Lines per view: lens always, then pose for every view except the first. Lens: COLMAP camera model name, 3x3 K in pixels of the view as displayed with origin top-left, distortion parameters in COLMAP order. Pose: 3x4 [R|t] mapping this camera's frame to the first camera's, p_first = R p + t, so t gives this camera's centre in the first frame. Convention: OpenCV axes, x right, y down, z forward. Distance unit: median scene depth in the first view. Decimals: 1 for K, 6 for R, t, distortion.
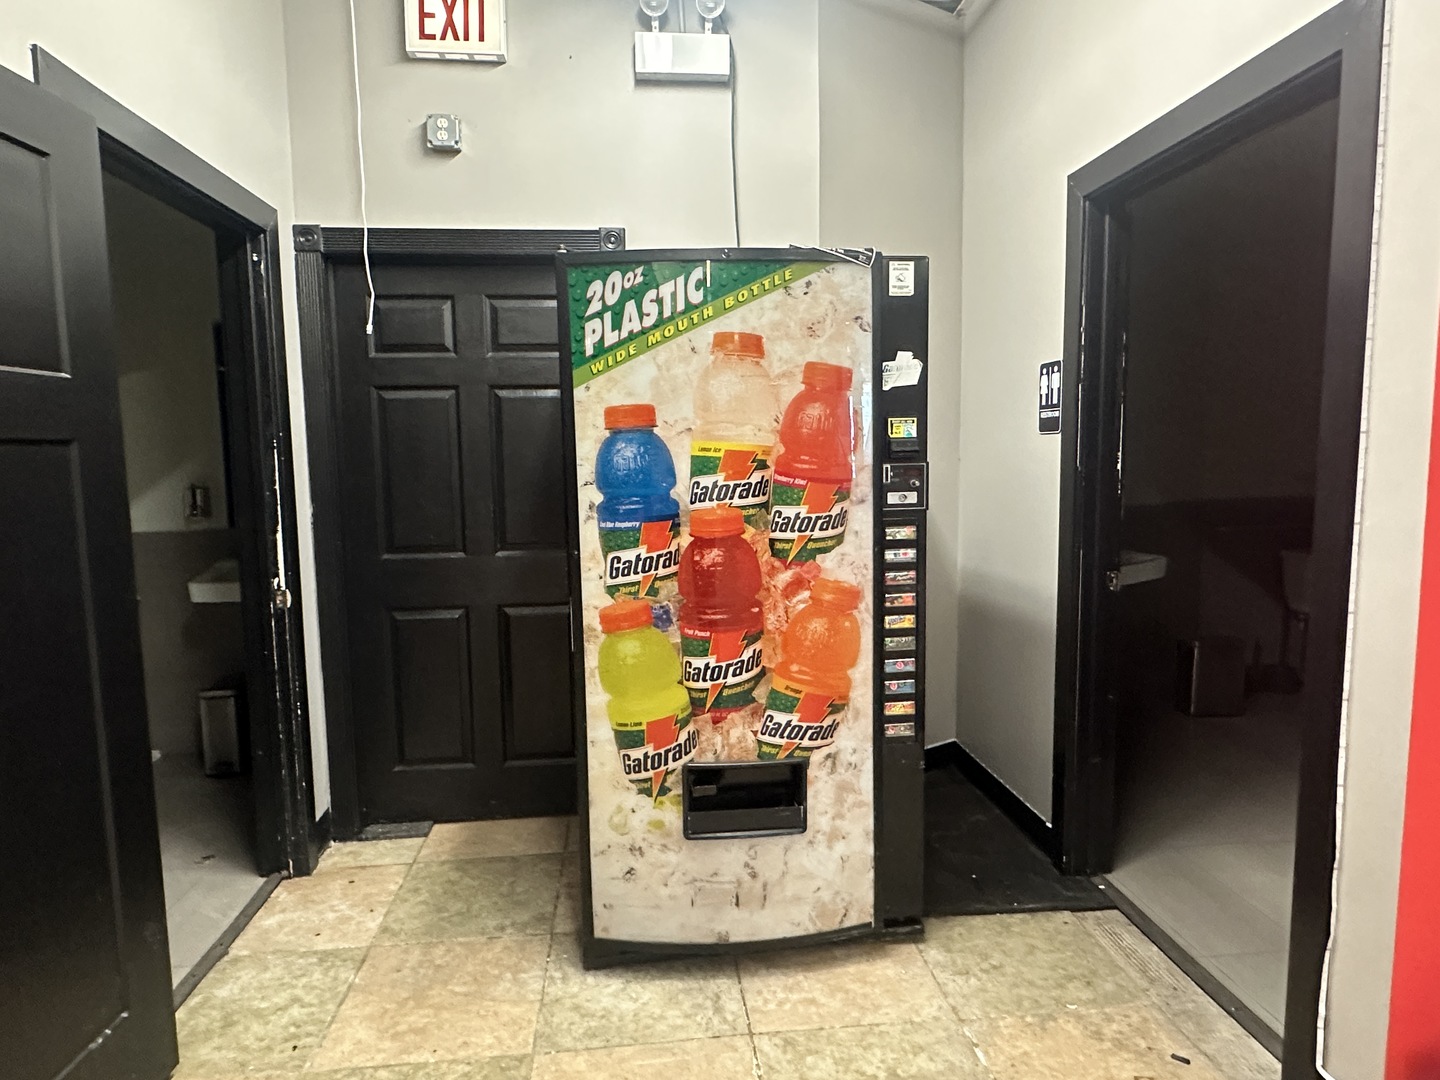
lens RADIAL K [[873.0, 0, 721.2], [0, 873.0, 548.3], [0, 0, 1]] dist [-0.001182, -0.000429]
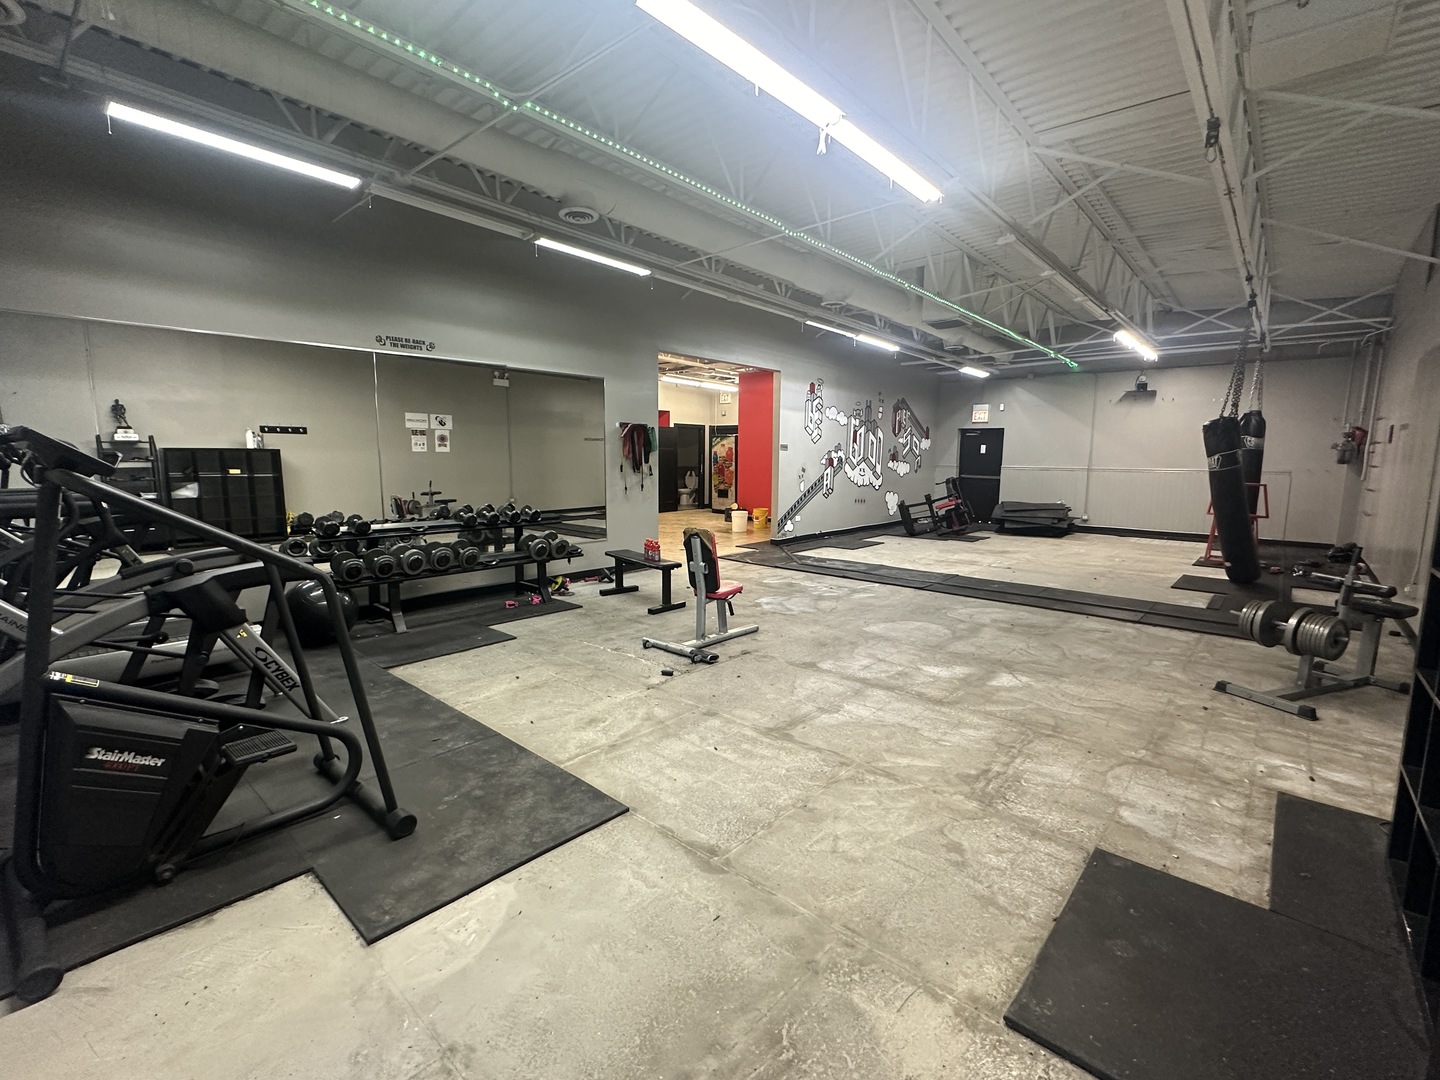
lens RADIAL K [[644.3, 0, 721.2], [0, 644.3, 539.1], [0, 0, 1]] dist [-0.001411, -0.000481]
pose [[0.676611, 0.117809, -0.726855, 5.100476], [-0.098577, 0.992725, 0.069138, 0.298195], [0.729712, 0.024872, 0.683302, -3.713916]]
